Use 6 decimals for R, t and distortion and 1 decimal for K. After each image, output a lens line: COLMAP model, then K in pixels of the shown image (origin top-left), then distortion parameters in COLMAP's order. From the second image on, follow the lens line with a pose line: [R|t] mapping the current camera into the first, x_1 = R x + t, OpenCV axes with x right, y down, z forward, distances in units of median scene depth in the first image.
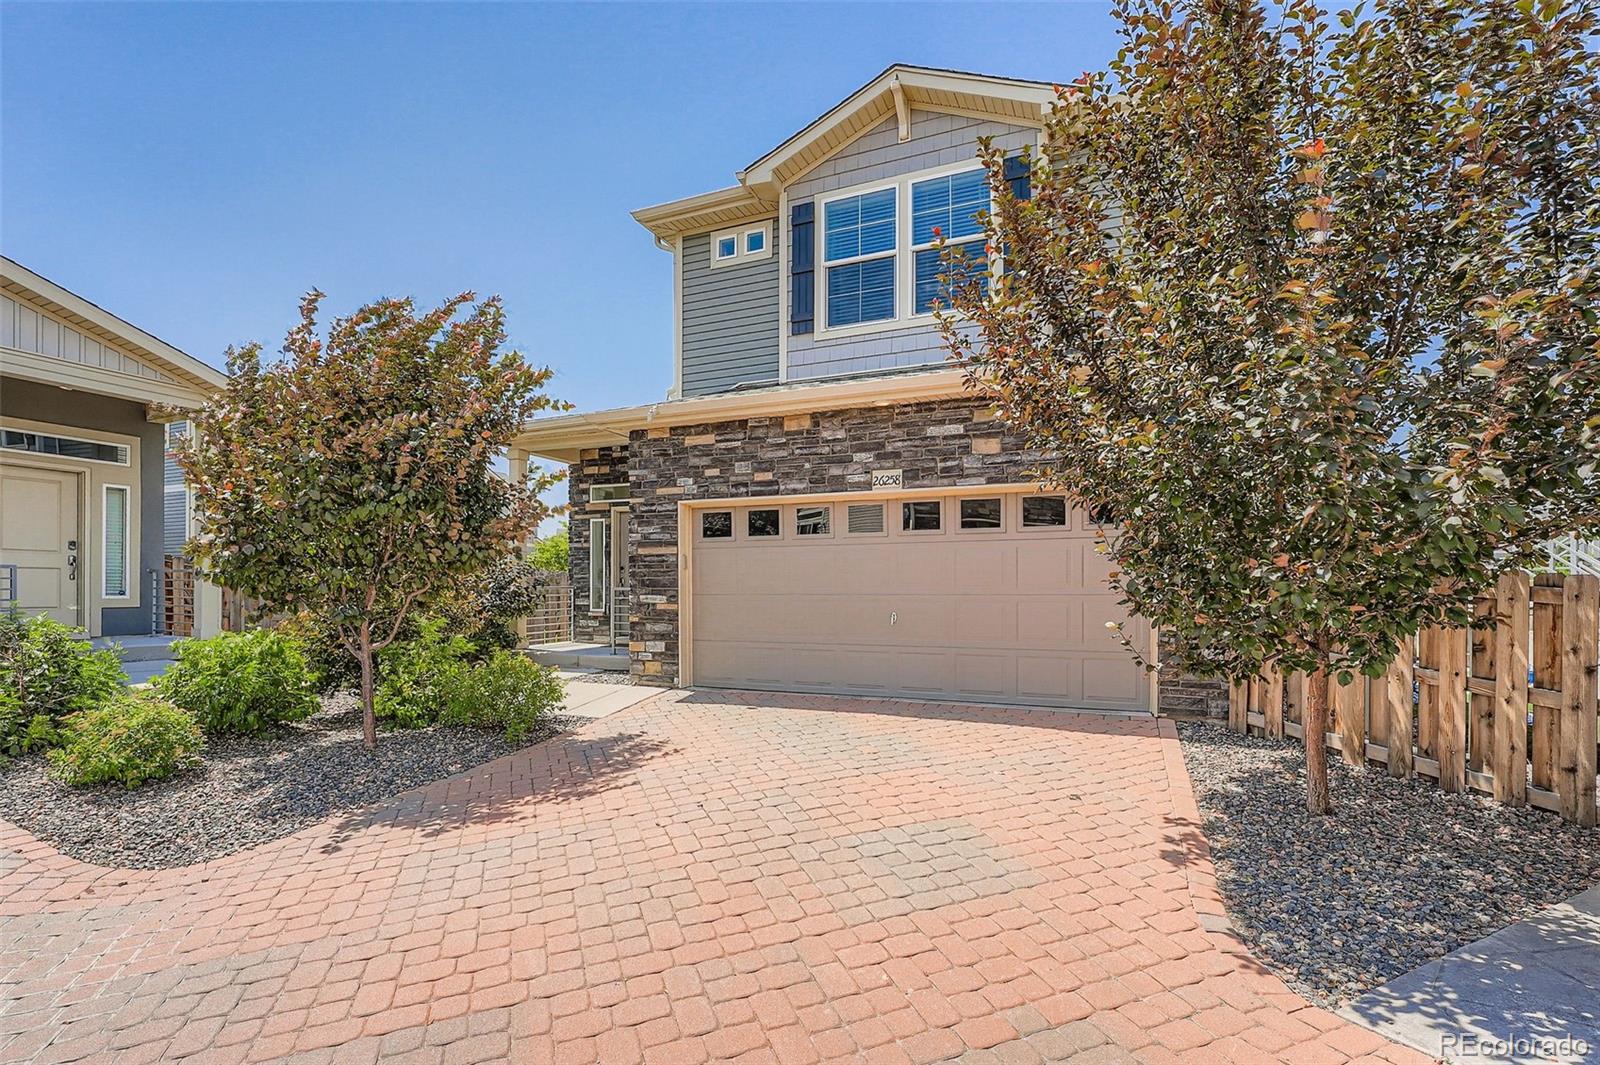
lens RADIAL K [[739.2, 0, 801.0], [0, 739.2, 560.2], [0, 0, 1]] dist [-0.020787, 0.001011]
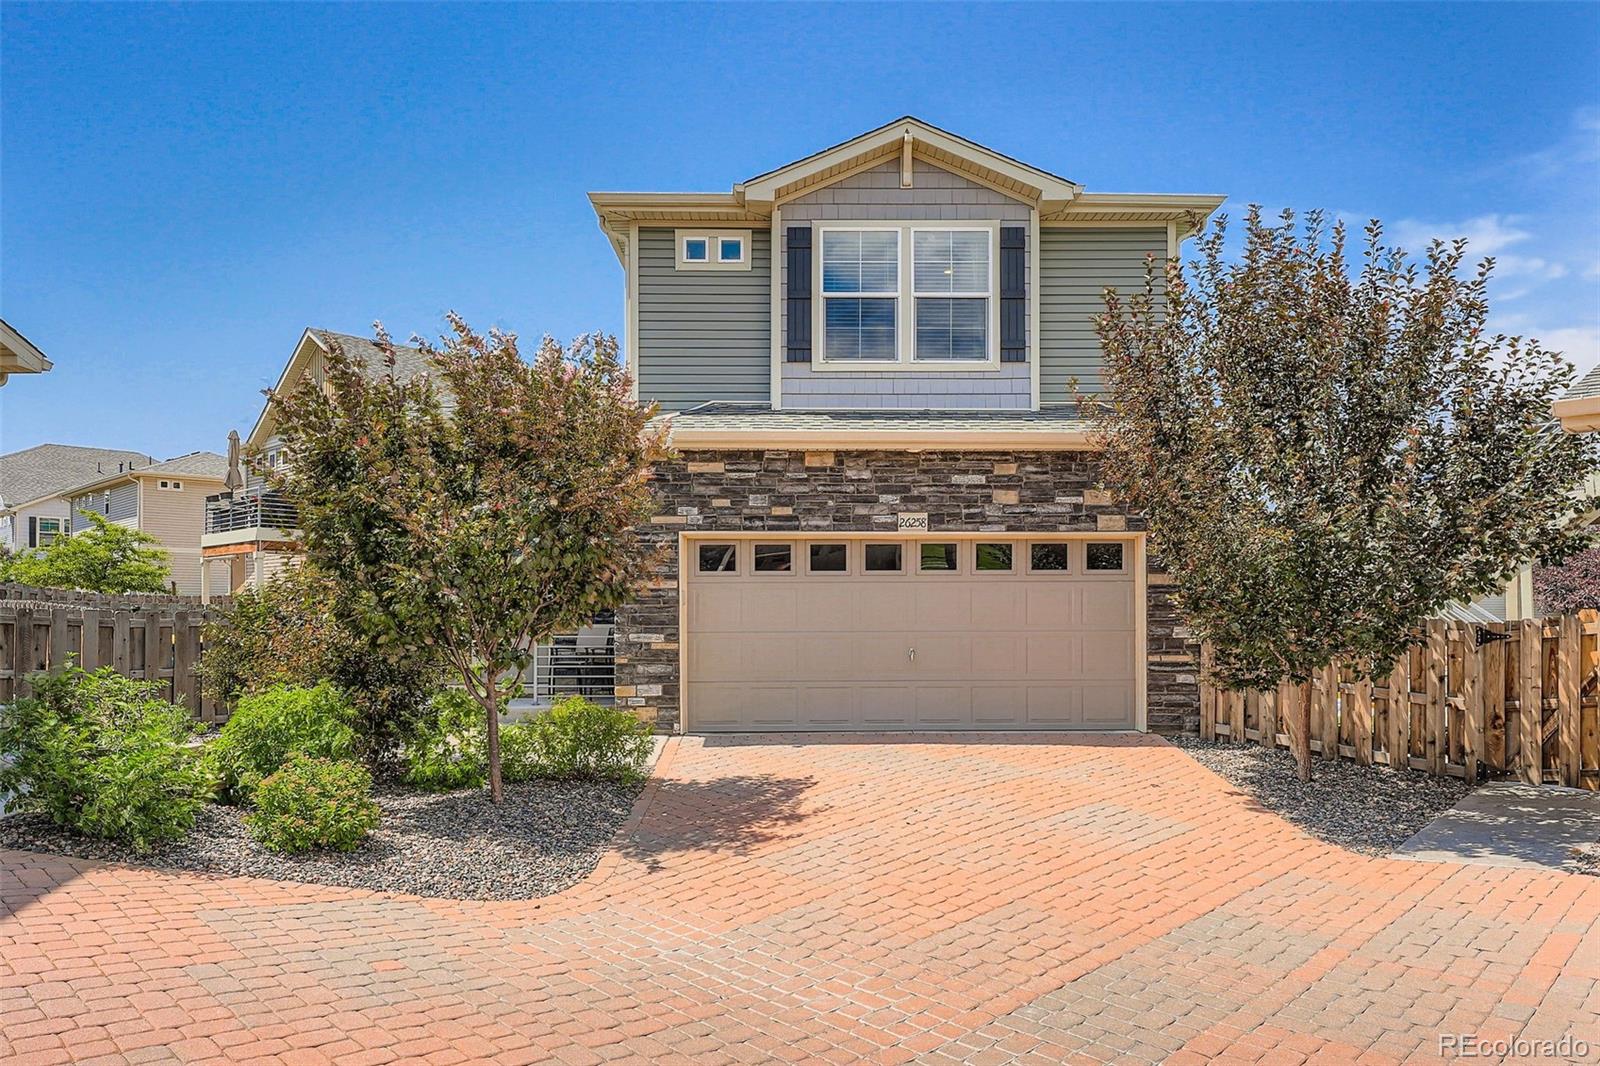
lens RADIAL K [[1117.8, 0, 800.0], [0, 1117.8, 533.0], [0, 0, 1]] dist [0.006290, -0.002106]
pose [[0.912290, 0.028121, 0.408578, -0.630748], [-0.014307, 0.999219, -0.036828, -0.030226], [-0.409295, 0.027752, 0.911980, -0.355645]]
